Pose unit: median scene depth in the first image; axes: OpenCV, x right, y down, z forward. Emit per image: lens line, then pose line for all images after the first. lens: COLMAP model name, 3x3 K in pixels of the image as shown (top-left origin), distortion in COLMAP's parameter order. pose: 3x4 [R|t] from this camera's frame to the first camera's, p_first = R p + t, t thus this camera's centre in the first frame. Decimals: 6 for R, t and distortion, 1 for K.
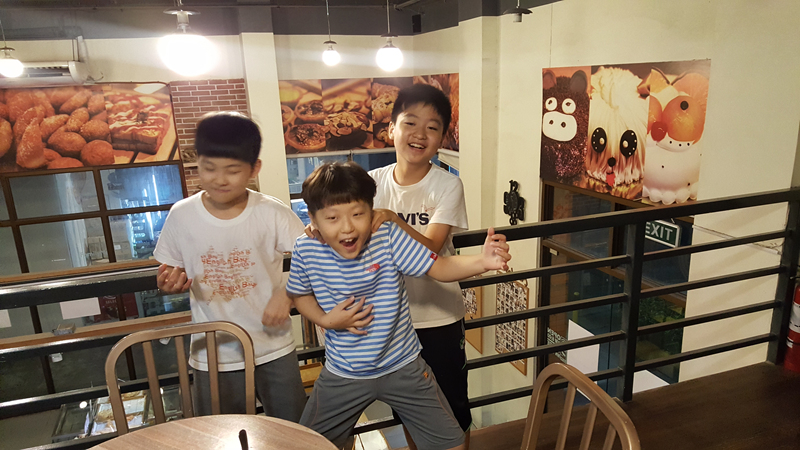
lens RADIAL K [[616.2, 0, 413.8], [0, 616.2, 241.8], [0, 0, 1]] dist [0.117710, -0.180268]
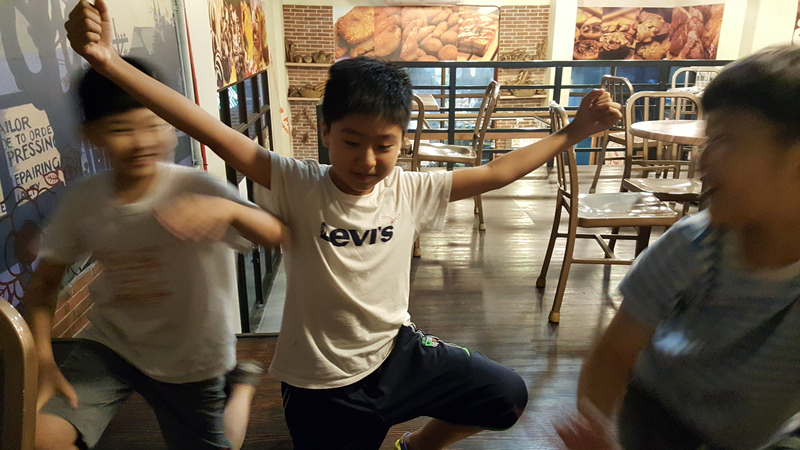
lens RADIAL K [[625.9, 0, 403.6], [0, 625.9, 231.0], [0, 0, 1]] dist [0.123983, -0.166605]
pose [[0.965370, 0.118393, -0.232472, -0.271554], [-0.105291, 0.992112, 0.068027, 0.254965], [0.238692, -0.041194, 0.970221, -0.694228]]
